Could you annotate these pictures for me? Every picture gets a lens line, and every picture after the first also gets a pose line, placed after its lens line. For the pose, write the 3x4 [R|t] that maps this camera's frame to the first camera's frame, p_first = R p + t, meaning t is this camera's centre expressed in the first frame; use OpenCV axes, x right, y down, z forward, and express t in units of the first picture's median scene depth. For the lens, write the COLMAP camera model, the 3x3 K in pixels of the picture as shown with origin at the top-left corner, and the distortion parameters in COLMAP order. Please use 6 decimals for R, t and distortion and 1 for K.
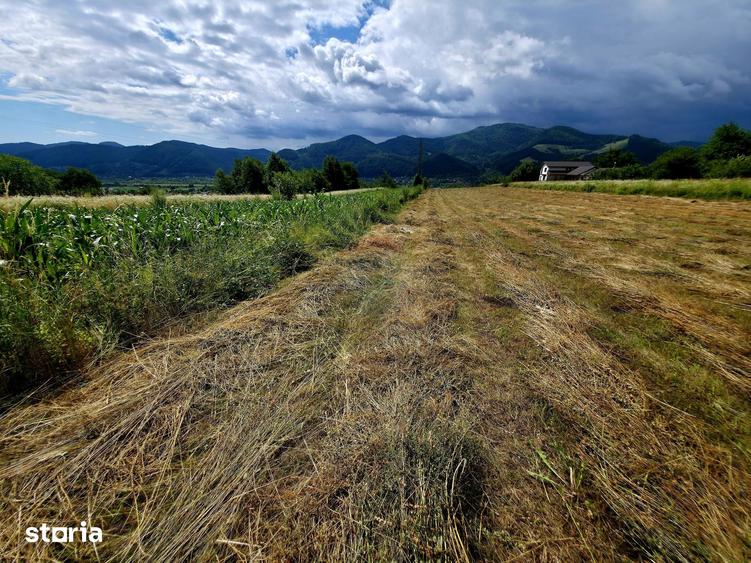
lens RADIAL K [[297.3, 0, 375.3], [0, 297.3, 277.4], [0, 0, 1]] dist [0.016926, -0.010974]
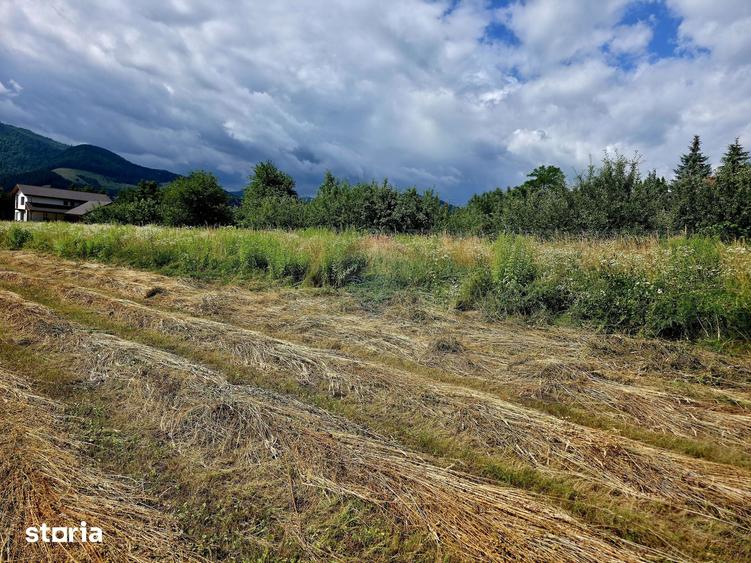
lens RADIAL K [[297.3, 0, 375.3], [0, 297.3, 277.4], [0, 0, 1]] dist [0.016926, -0.010974]
pose [[0.465542, -0.061703, 0.882872, 0.916955], [0.209591, 0.976876, -0.042245, -0.213875], [-0.859850, 0.204709, 0.467709, 0.678361]]
